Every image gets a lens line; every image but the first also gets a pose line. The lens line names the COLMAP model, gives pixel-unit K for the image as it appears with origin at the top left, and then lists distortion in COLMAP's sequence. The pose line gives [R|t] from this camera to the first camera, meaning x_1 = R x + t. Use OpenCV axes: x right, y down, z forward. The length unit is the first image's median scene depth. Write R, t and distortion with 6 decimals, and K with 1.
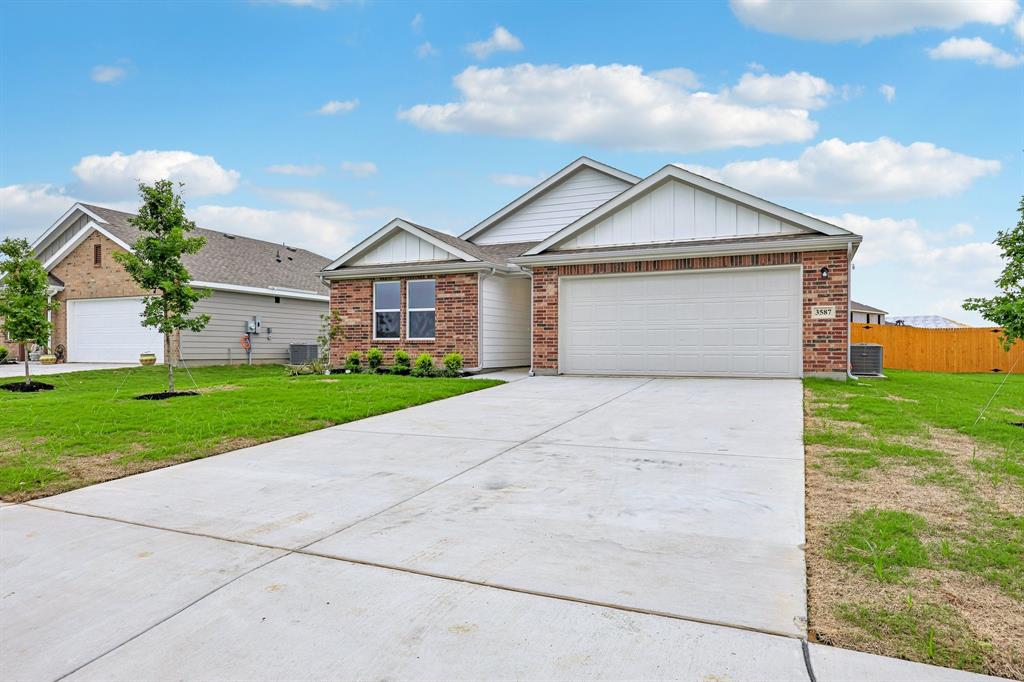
lens RADIAL K [[642.3, 0, 512.0], [0, 642.3, 341.0], [0, 0, 1]] dist [-0.000206, 0.000001]
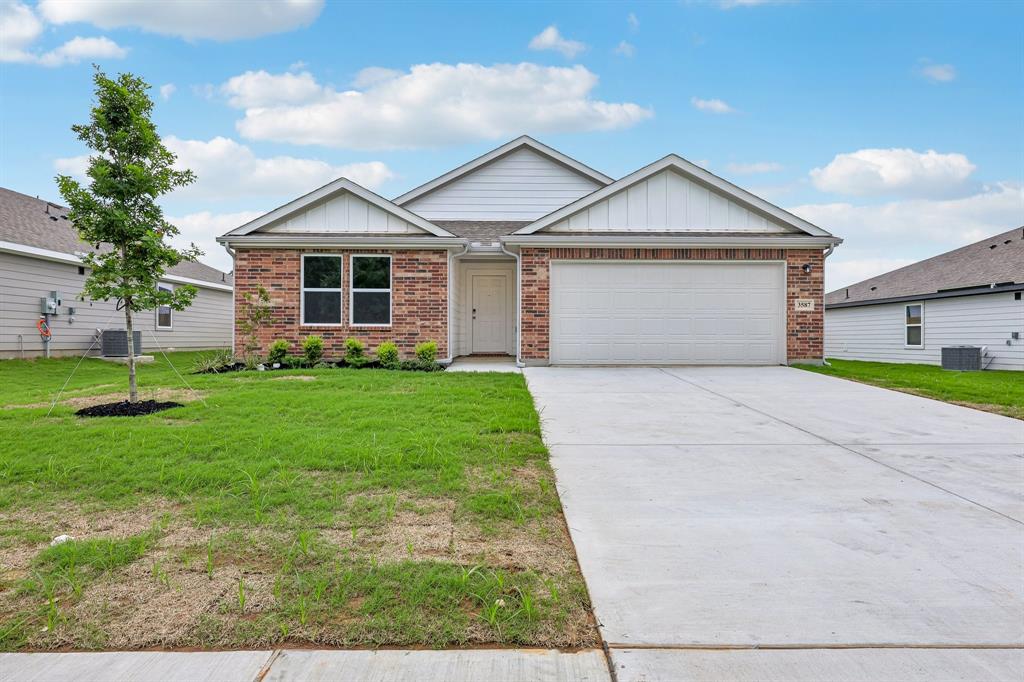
lens RADIAL K [[621.7, 0, 512.0], [0, 621.7, 341.0], [0, 0, 1]] dist [0.002283, 0.000542]
pose [[0.903354, -0.000017, 0.428895, -0.361537], [-0.008146, 0.999819, 0.017197, 0.002416], [-0.428818, -0.019028, 0.903191, 0.206866]]
